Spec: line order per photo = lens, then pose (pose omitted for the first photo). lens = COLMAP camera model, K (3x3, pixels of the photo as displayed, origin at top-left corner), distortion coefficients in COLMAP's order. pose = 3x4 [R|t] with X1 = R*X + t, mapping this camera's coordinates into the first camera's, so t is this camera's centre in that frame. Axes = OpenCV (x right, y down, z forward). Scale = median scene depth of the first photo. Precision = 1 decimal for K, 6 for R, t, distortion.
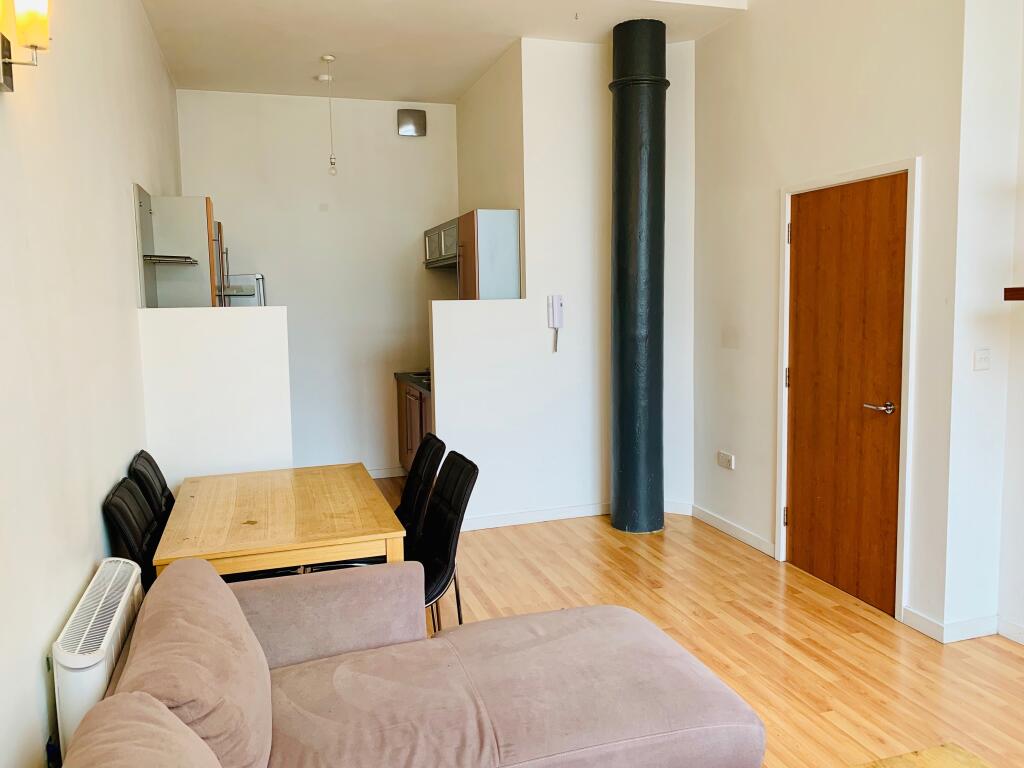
lens RADIAL K [[774.2, 0, 512.0], [0, 774.2, 384.0], [0, 0, 1]] dist [0.031991, -0.003286]
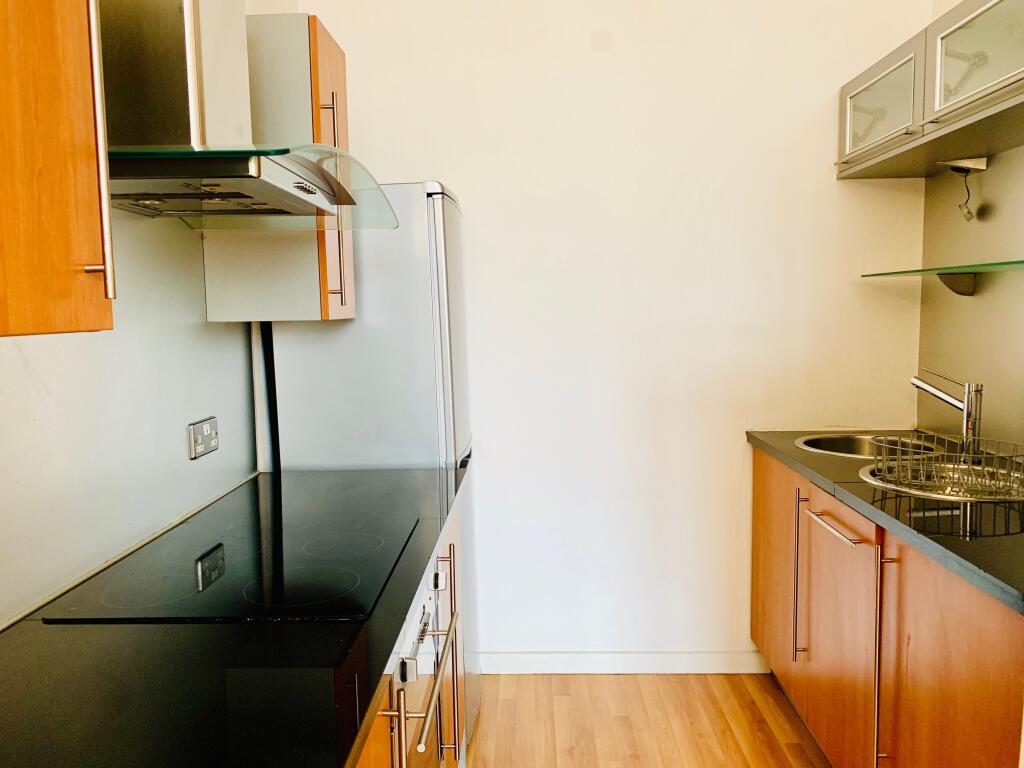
lens RADIAL K [[784.9, 0, 505.3], [0, 784.9, 378.9], [0, 0, 1]] dist [0.037594, -0.075953]
pose [[0.937792, 0.035152, -0.345413, -0.161516], [-0.039218, 0.999219, -0.004787, -0.043963], [0.344975, 0.018036, 0.938438, 0.689572]]
